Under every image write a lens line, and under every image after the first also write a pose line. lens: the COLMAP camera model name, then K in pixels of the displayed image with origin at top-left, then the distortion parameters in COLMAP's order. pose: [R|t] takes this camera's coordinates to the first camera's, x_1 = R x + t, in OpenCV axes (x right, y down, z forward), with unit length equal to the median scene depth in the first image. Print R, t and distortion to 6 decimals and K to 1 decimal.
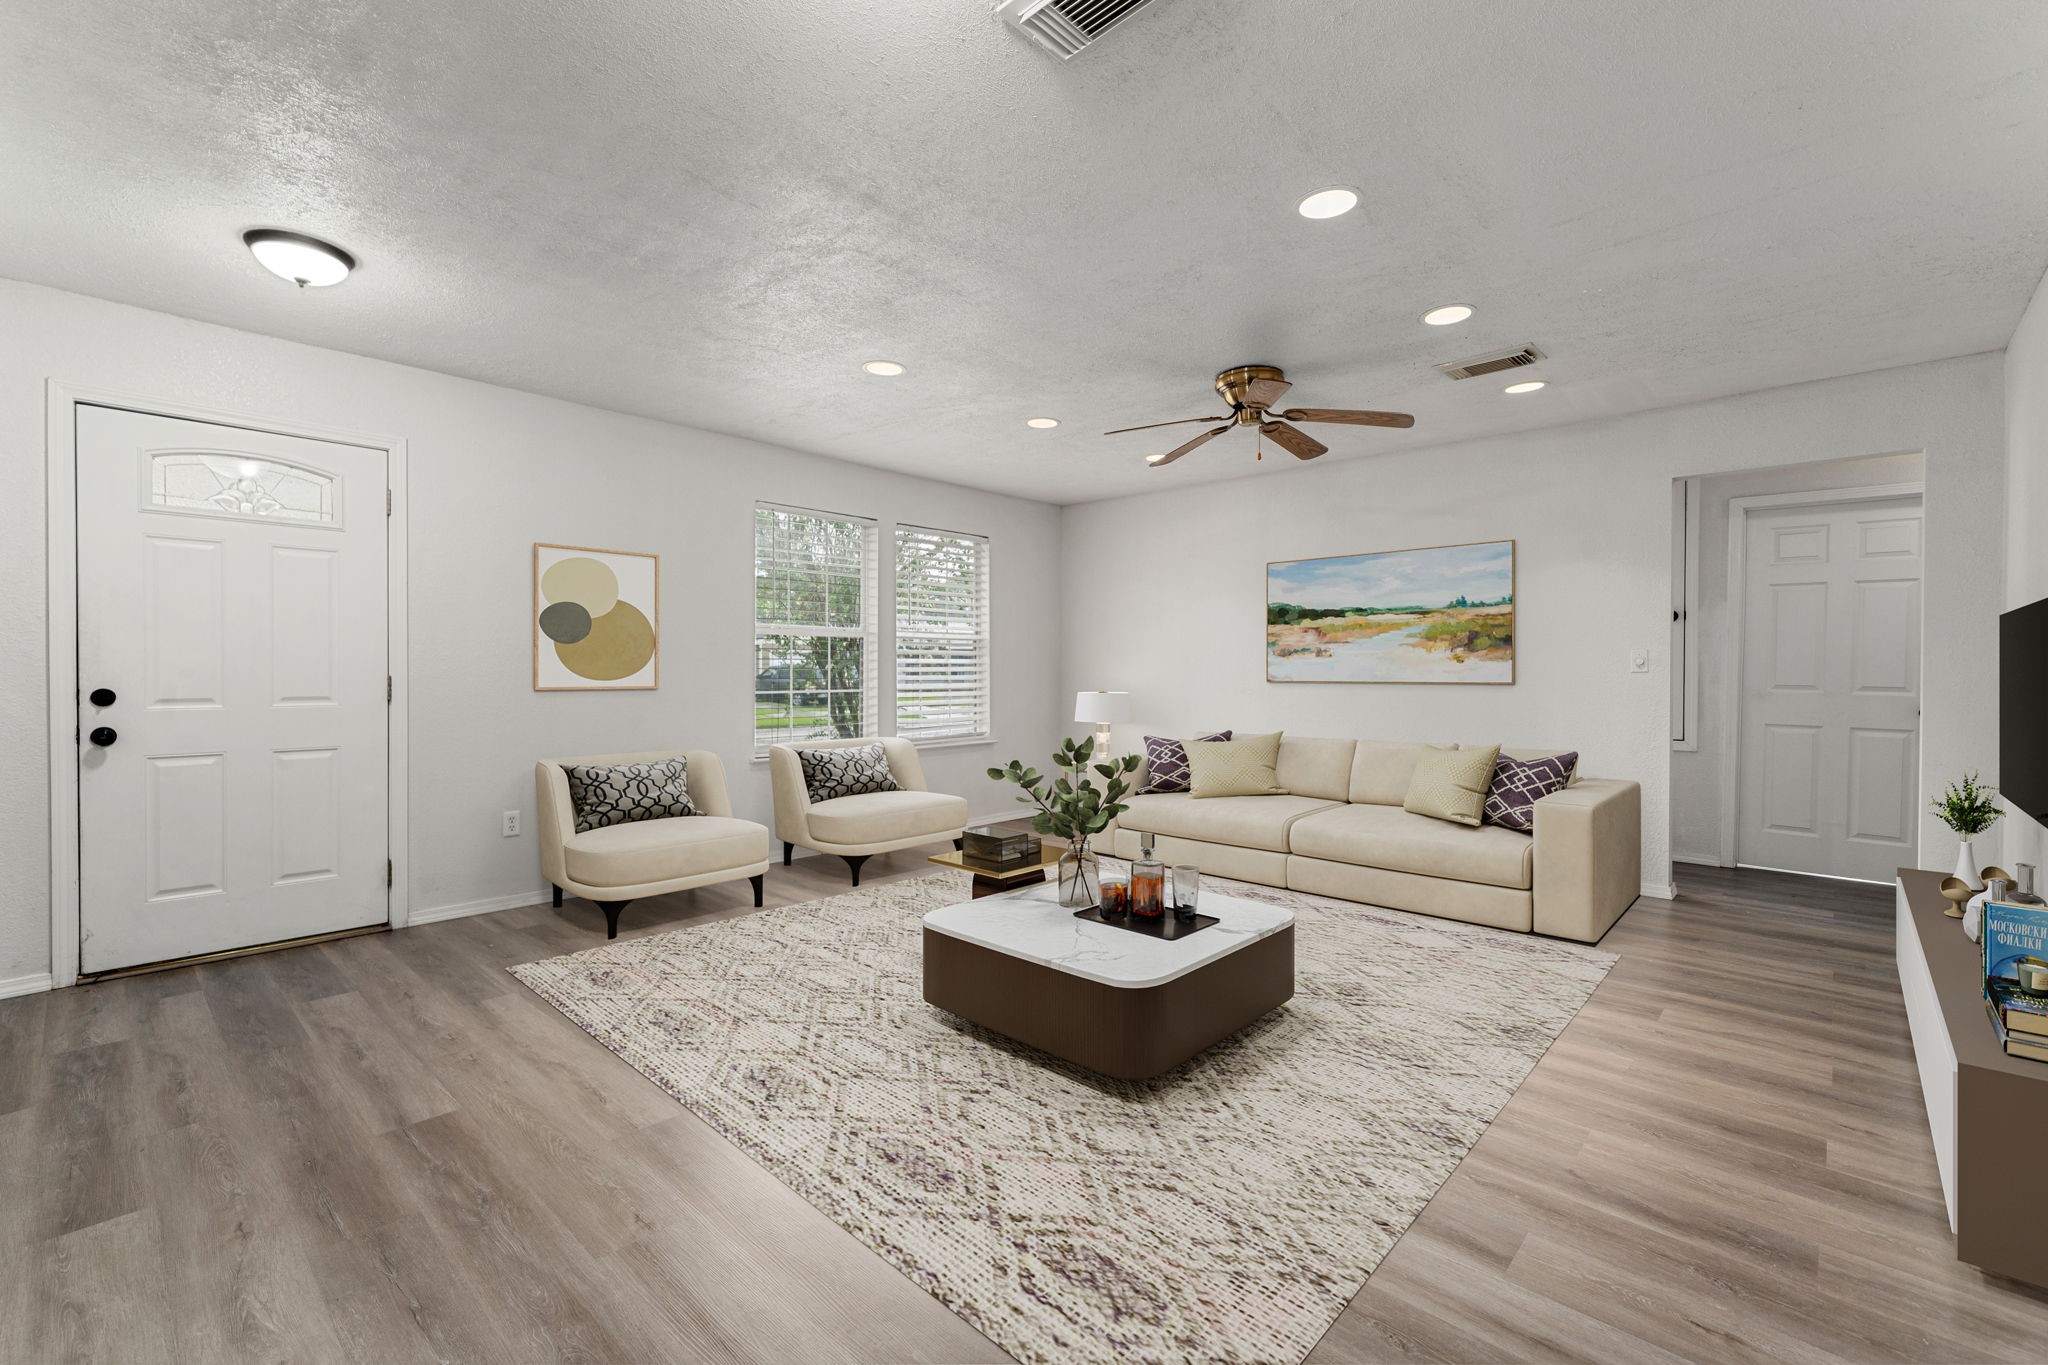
lens RADIAL K [[869.2, 0, 1019.4], [0, 869.2, 681.3], [0, 0, 1]] dist [0.002585, -0.000184]
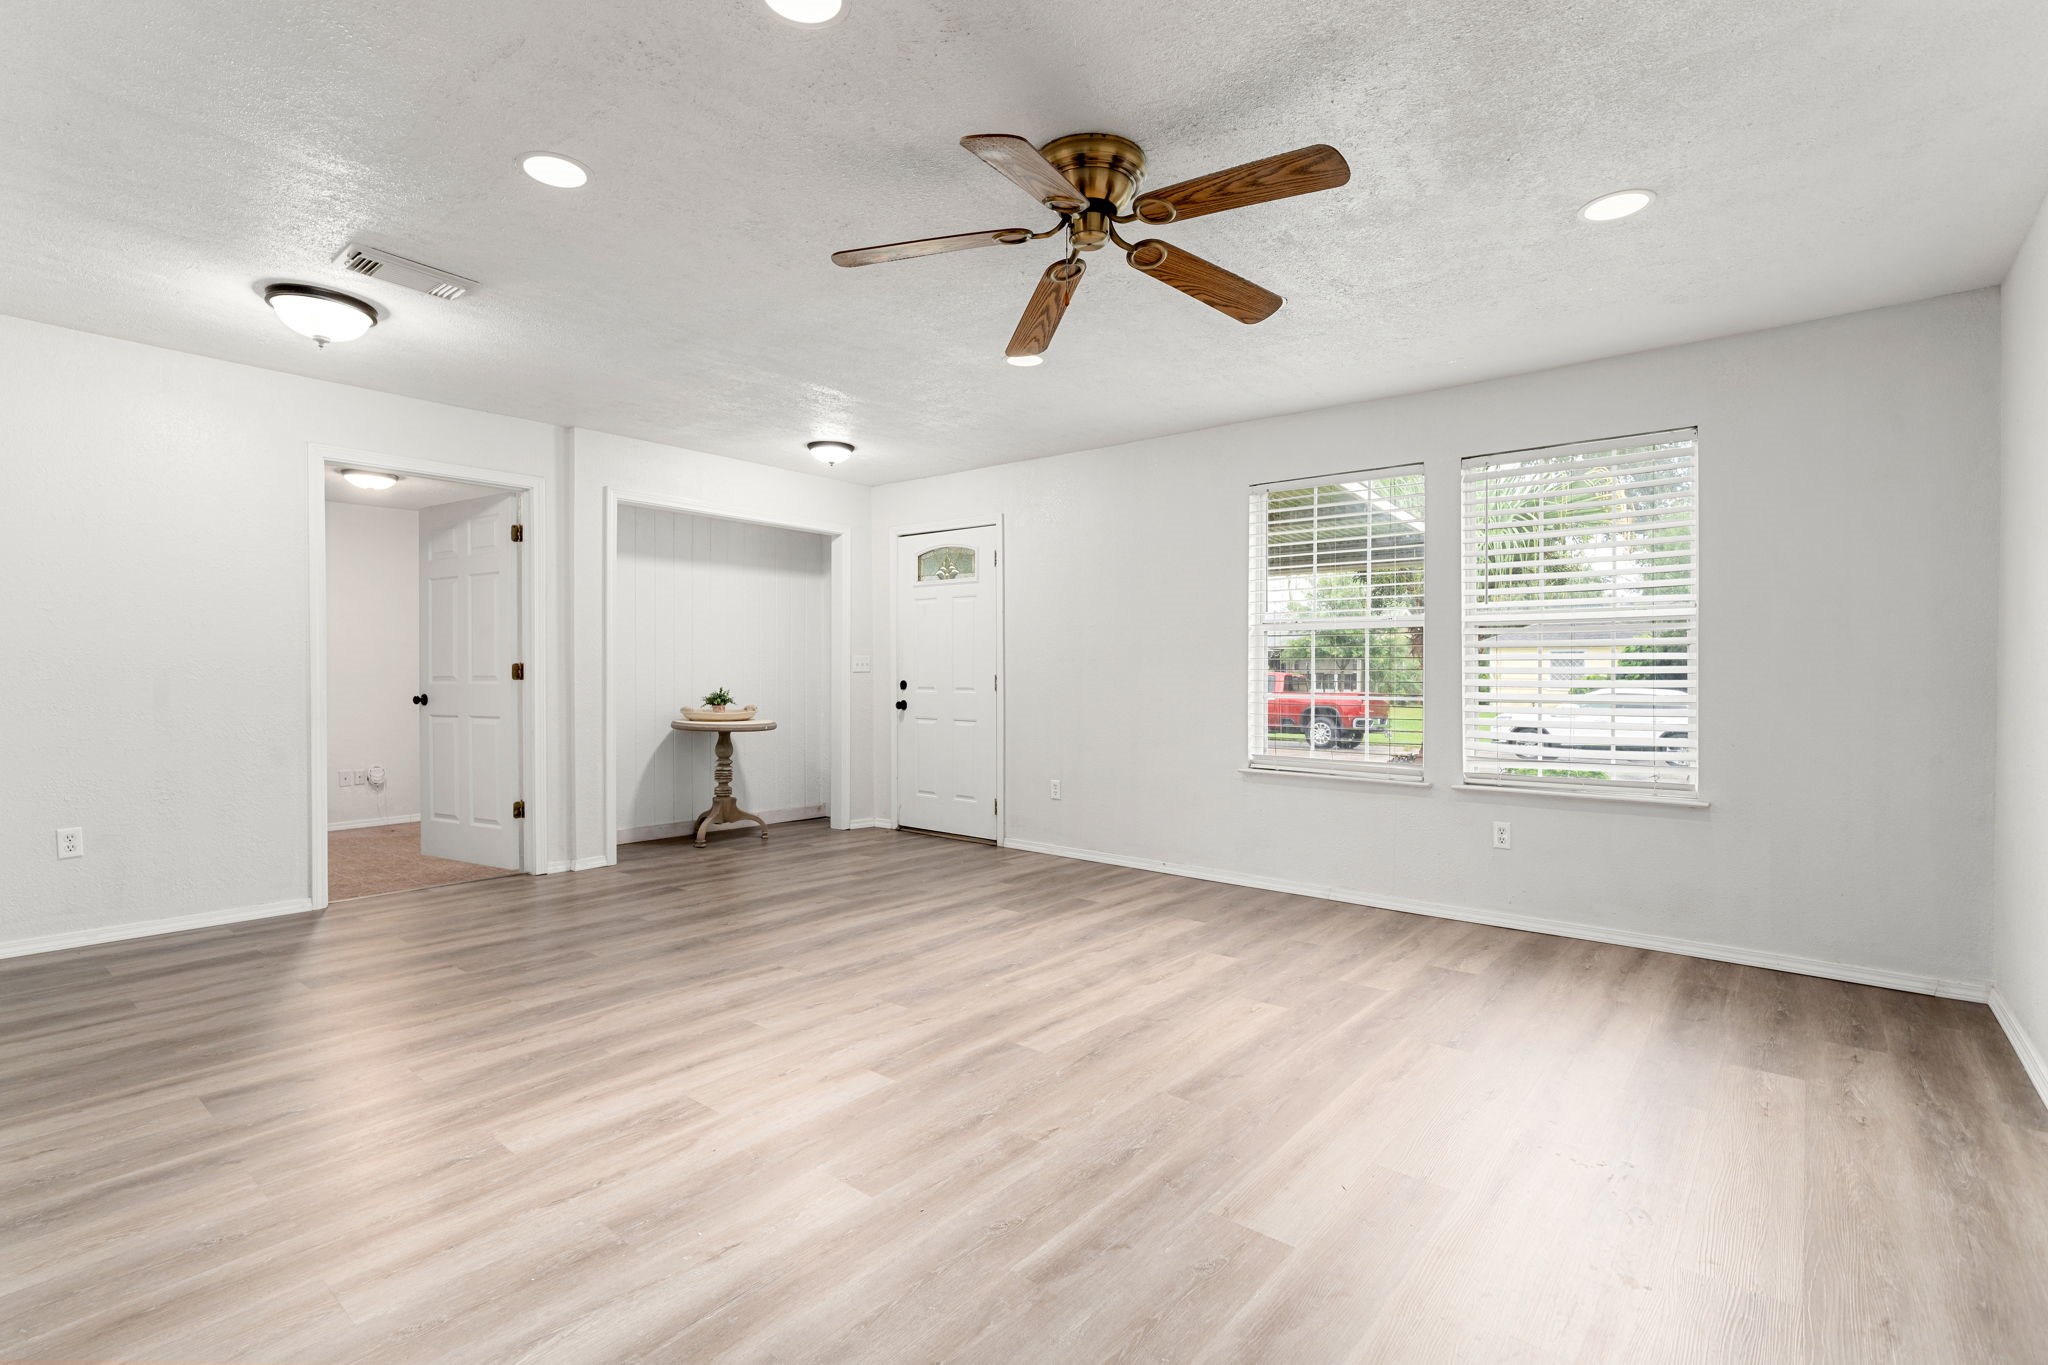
lens RADIAL K [[965.2, 0, 1016.7], [0, 965.2, 670.6], [0, 0, 1]] dist [0.004863, 0.000342]
pose [[0.054313, -0.004425, -0.998514, 1.139529], [-0.015013, 0.999874, -0.005247, -0.006765], [0.998411, 0.015276, 0.054240, 1.156836]]
